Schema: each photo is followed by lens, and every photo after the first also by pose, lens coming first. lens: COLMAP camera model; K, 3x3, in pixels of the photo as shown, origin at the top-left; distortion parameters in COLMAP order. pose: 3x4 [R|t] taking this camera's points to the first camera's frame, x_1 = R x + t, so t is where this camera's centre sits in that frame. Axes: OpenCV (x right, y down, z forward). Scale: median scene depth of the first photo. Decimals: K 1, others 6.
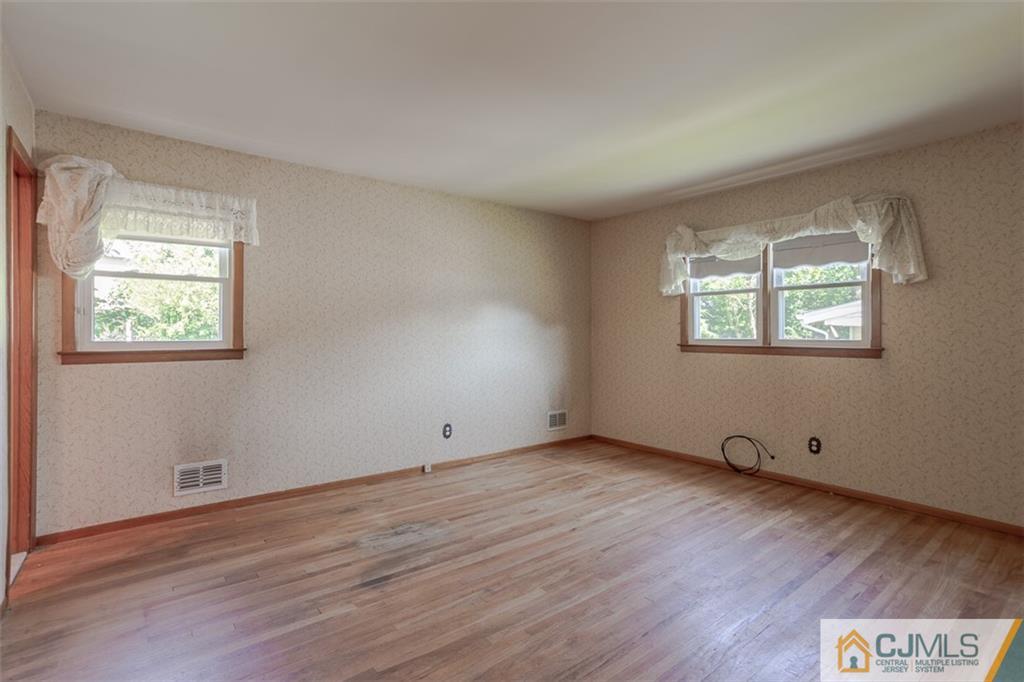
lens RADIAL K [[498.6, 0, 512.0], [0, 498.6, 341.0], [0, 0, 1]] dist [-0.000184, -0.000023]
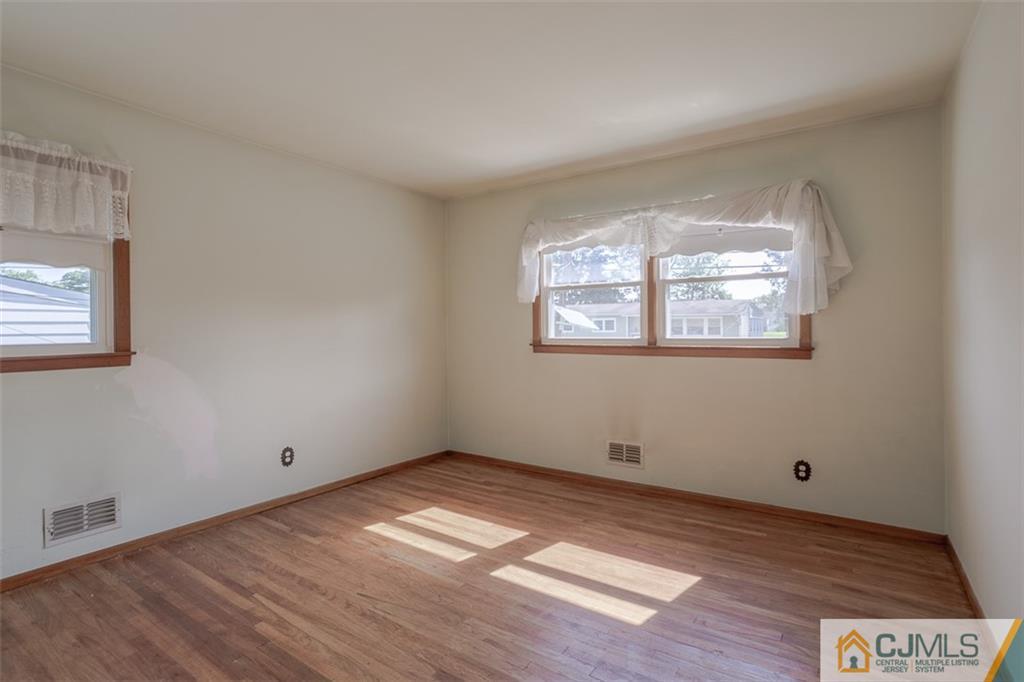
lens RADIAL K [[498.6, 0, 512.0], [0, 498.6, 341.0], [0, 0, 1]] dist [-0.000184, -0.000023]
pose [[0.952468, -0.010212, 0.304468, -0.031346], [0.010389, 0.999945, 0.001040, -0.002198], [-0.304462, 0.002173, 0.952522, 0.142188]]
